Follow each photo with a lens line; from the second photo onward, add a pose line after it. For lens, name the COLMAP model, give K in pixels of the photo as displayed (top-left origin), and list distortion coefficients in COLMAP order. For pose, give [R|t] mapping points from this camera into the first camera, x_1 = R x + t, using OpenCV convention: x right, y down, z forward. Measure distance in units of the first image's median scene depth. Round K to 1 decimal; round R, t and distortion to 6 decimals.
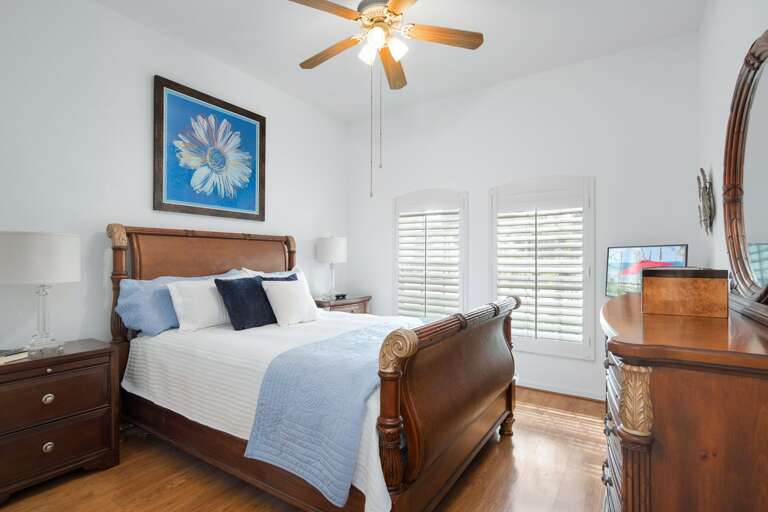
lens RADIAL K [[378.4, 0, 384.2], [0, 378.4, 256.2], [0, 0, 1]] dist [0.004441, 0.000245]
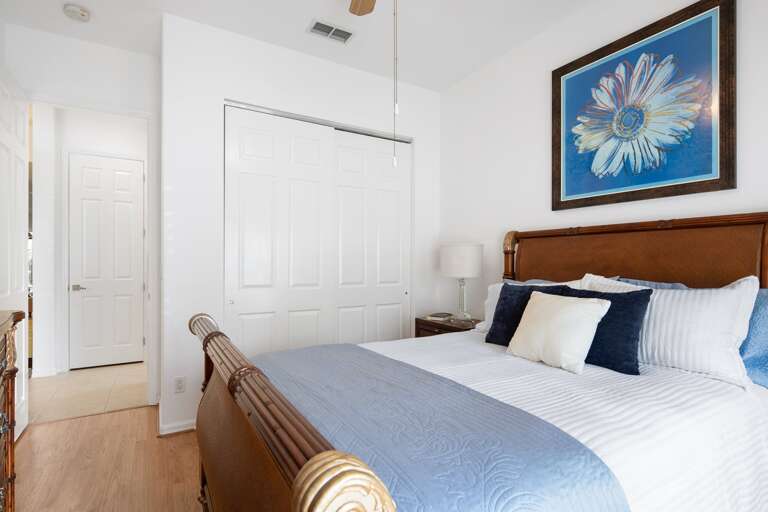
lens RADIAL K [[378.4, 0, 384.3], [0, 378.4, 260.8], [0, 0, 1]] dist [0.004441, 0.000245]
pose [[-0.433310, -0.000007, -0.901245, 0.408280], [0.005609, 0.999981, -0.002705, 0.005974], [0.901228, -0.006227, -0.433301, 0.918617]]
